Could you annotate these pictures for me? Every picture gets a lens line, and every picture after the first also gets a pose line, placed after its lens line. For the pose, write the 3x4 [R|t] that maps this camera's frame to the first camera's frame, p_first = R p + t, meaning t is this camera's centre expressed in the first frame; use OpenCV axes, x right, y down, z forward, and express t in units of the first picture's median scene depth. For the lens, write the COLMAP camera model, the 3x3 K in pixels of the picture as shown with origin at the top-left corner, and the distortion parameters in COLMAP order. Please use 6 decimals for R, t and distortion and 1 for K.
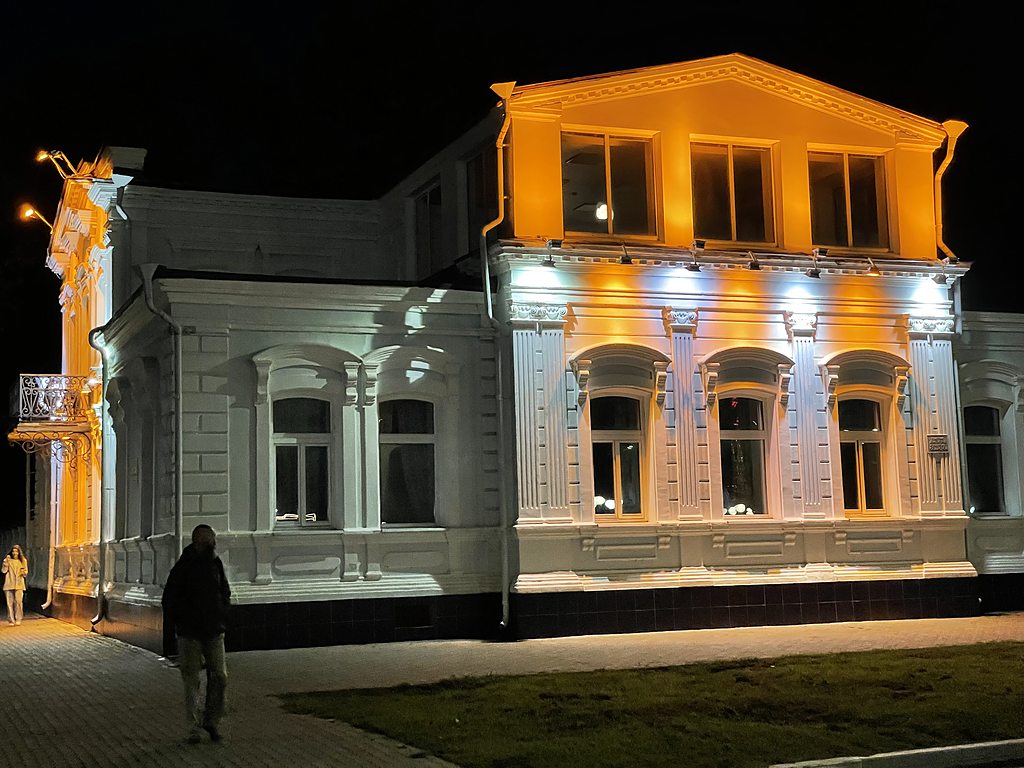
lens RADIAL K [[1548.9, 0, 514.6], [0, 1548.9, 380.1], [0, 0, 1]] dist [0.055804, 0.000000]
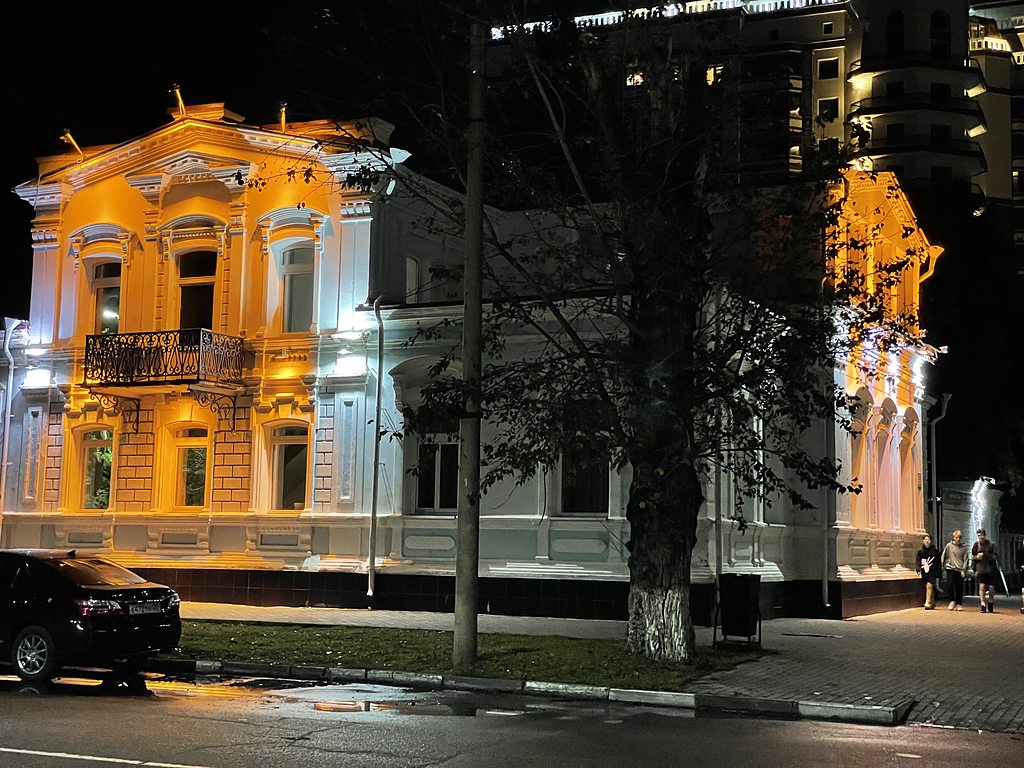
lens RADIAL K [[1548.9, 0, 510.5], [0, 1548.9, 385.0], [0, 0, 1]] dist [0.055804, 0.000000]
pose [[0.746629, 0.111330, 0.655859, -1.011834], [-0.114597, 0.992683, -0.038047, 0.057785], [-0.655296, -0.046752, 0.753924, 0.235651]]
